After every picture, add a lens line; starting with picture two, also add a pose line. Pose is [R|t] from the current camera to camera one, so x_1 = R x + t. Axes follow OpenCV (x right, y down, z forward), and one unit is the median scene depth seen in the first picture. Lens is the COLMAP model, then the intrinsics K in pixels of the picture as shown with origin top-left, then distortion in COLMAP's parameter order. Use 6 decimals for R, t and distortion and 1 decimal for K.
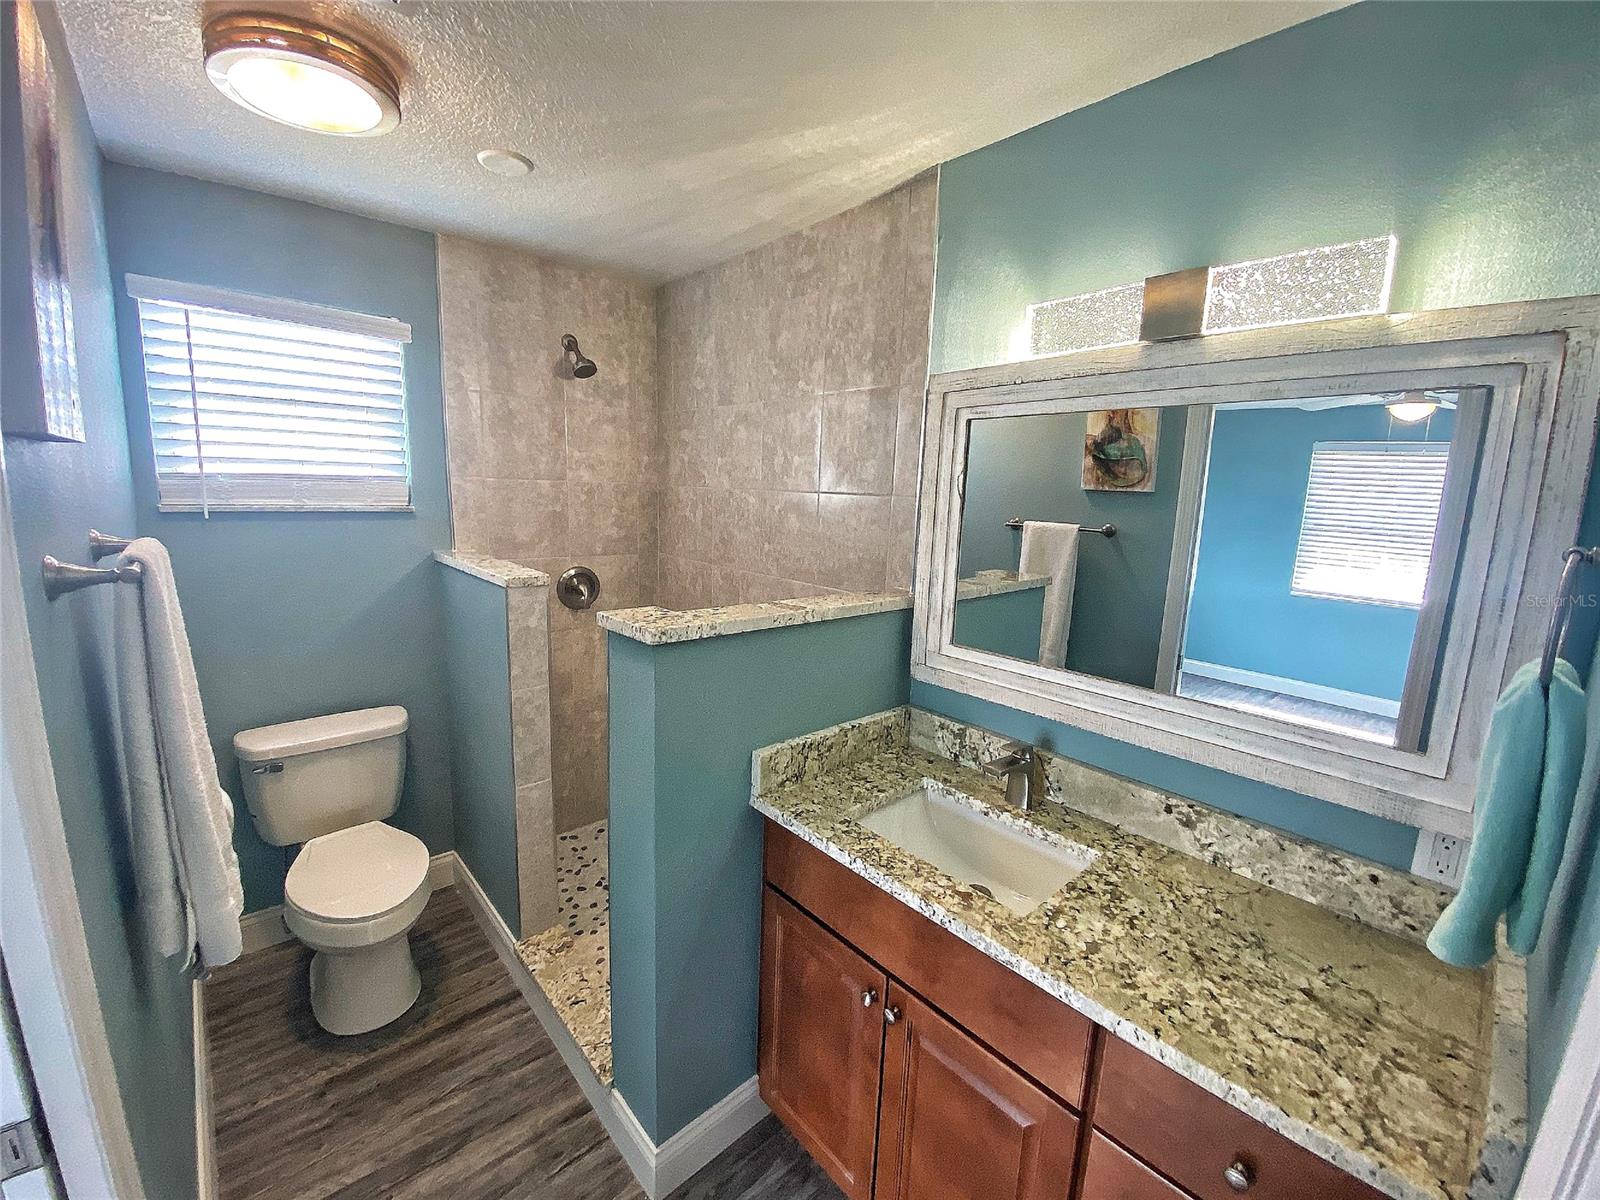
lens RADIAL K [[653.9, 0, 796.8], [0, 653.9, 592.8], [0, 0, 1]] dist [0.004870, -0.011219]
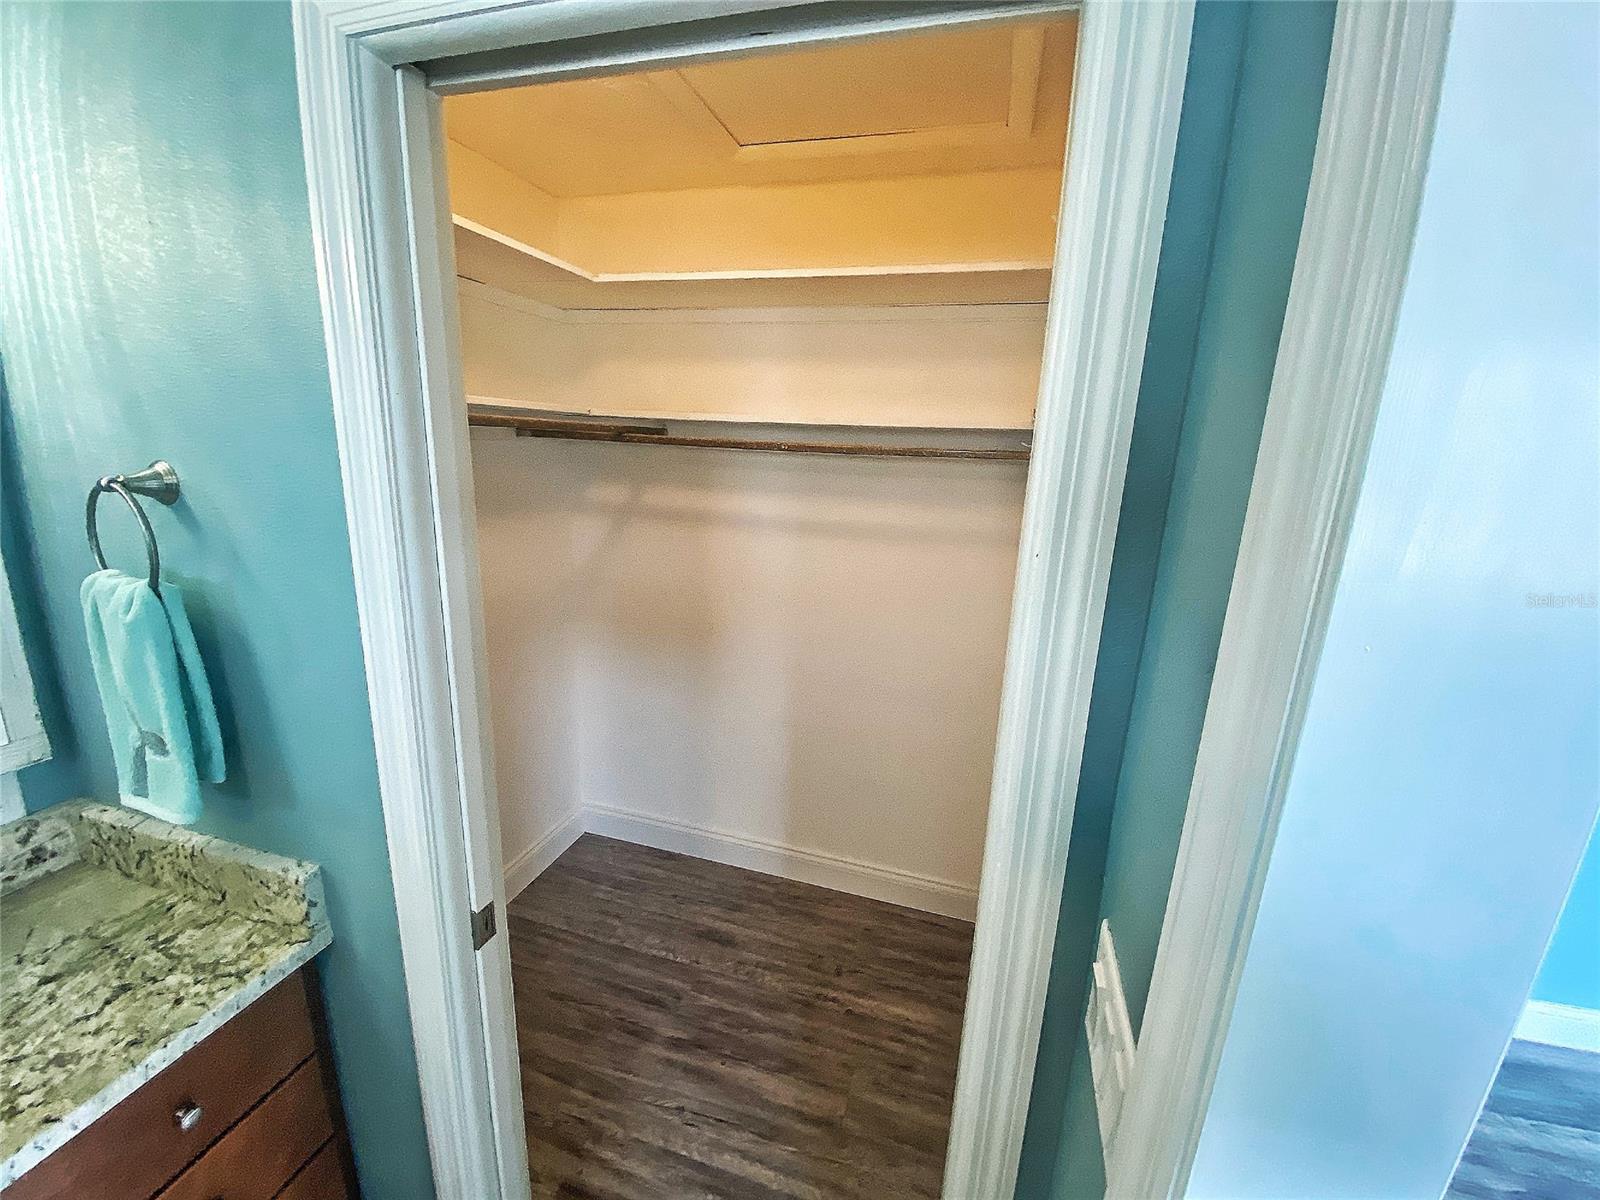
lens RADIAL K [[653.9, 0, 797.4], [0, 653.9, 598.3], [0, 0, 1]] dist [0.004870, -0.011219]
pose [[-0.515221, -0.257054, 0.817600, -0.429473], [0.082364, 0.934696, 0.345772, -0.141269], [-0.853090, 0.245490, -0.460403, 0.425497]]
